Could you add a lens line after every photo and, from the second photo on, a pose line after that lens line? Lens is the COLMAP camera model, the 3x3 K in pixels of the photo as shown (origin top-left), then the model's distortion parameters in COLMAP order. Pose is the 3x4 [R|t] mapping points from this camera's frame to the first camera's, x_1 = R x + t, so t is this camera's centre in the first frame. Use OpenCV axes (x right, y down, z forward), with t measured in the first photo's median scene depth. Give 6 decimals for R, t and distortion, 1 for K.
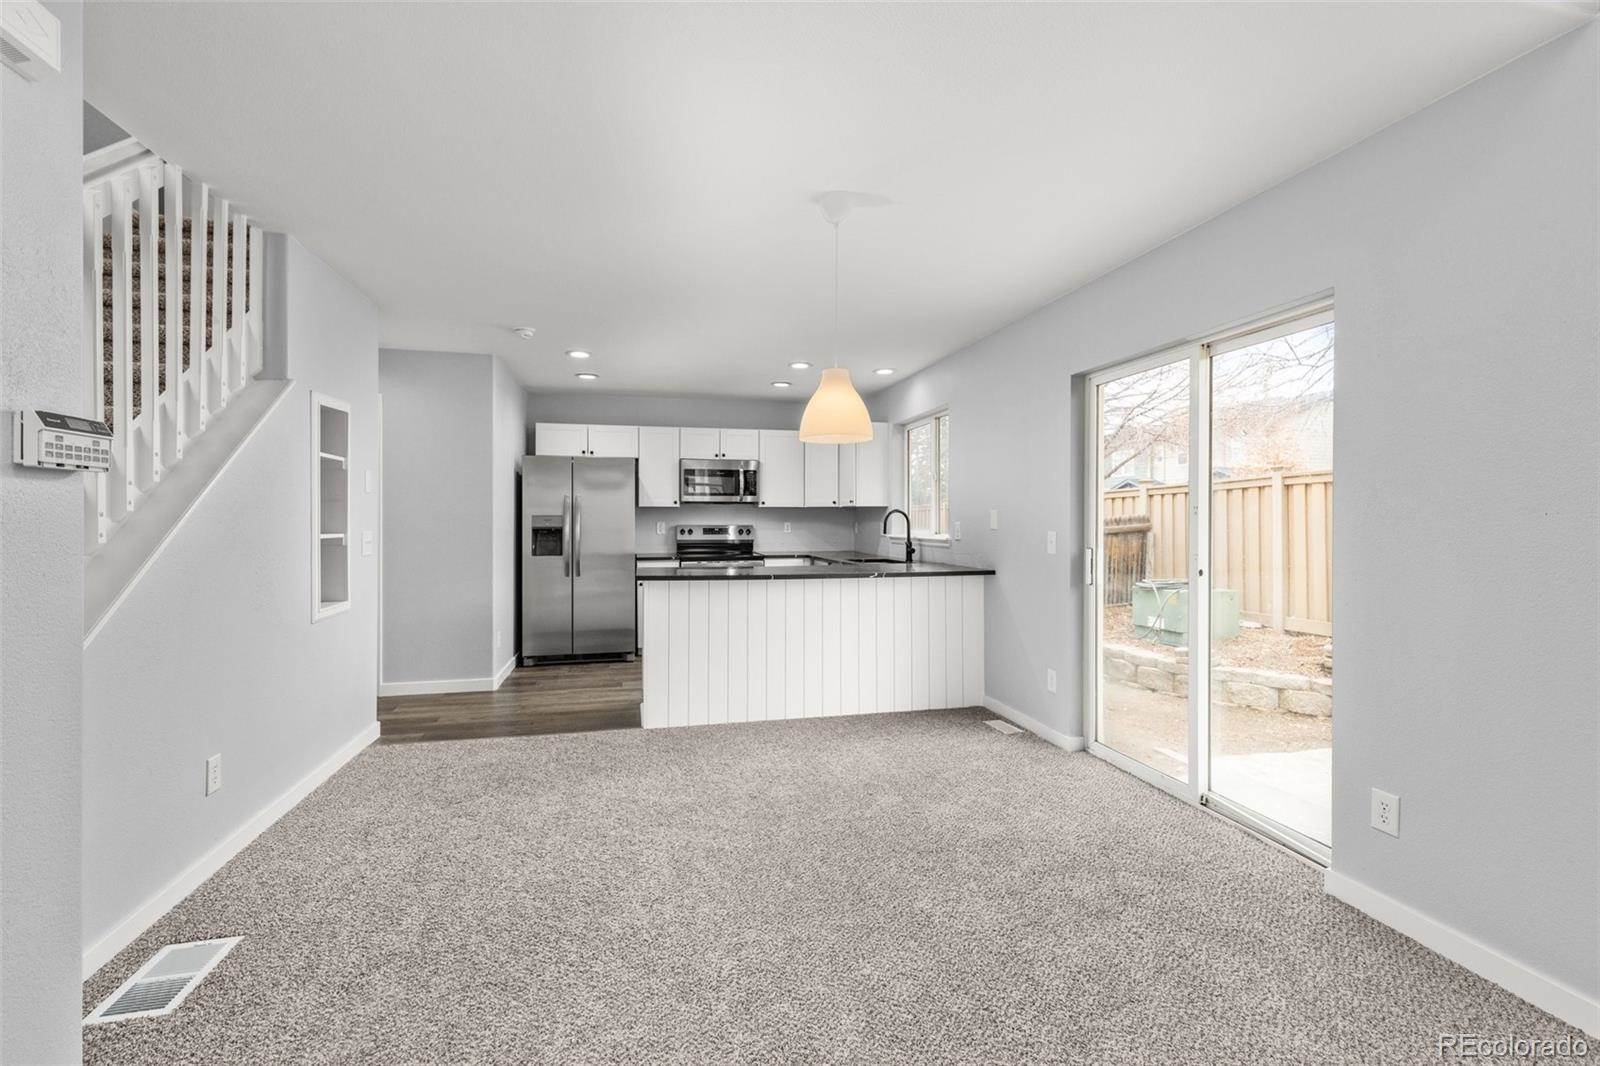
lens RADIAL K [[715.5, 0, 803.8], [0, 715.5, 522.7], [0, 0, 1]] dist [0.011867, -0.000065]
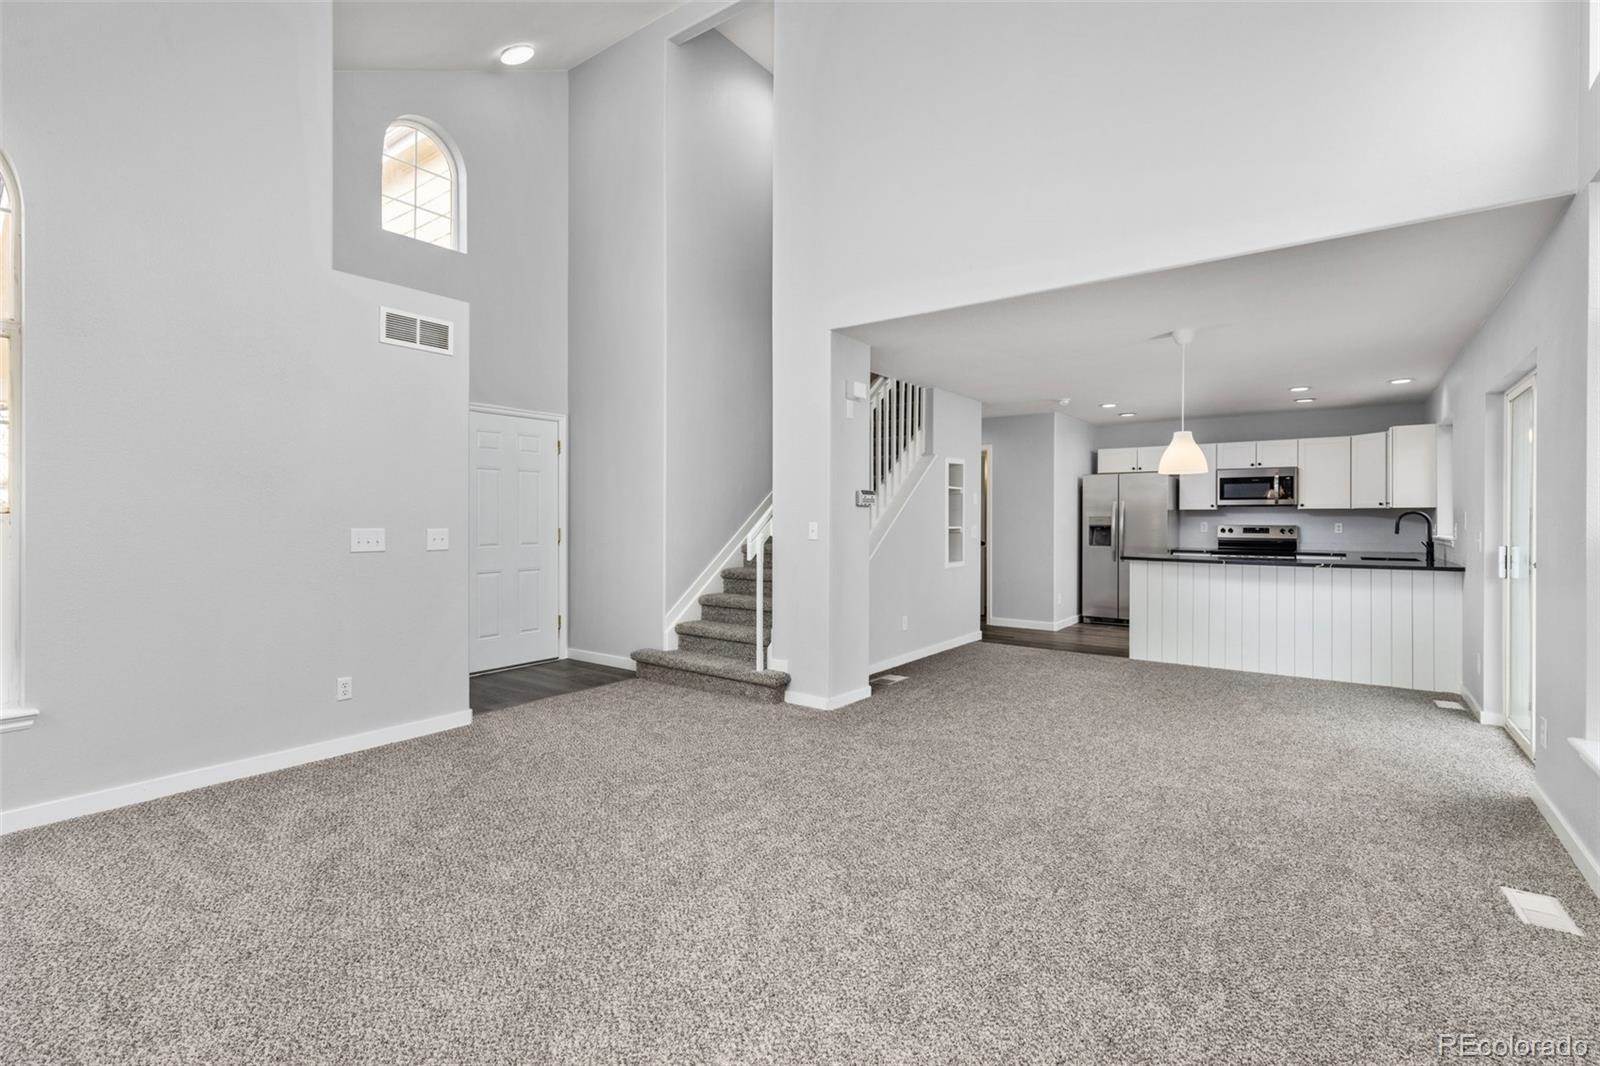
lens RADIAL K [[715.5, 0, 803.8], [0, 715.5, 522.7], [0, 0, 1]] dist [0.011867, -0.000065]
pose [[0.646573, 0.005297, -0.762834, 0.304589], [-0.006628, 0.999977, 0.001326, 0.003040], [0.762823, 0.004198, 0.646593, -0.313012]]
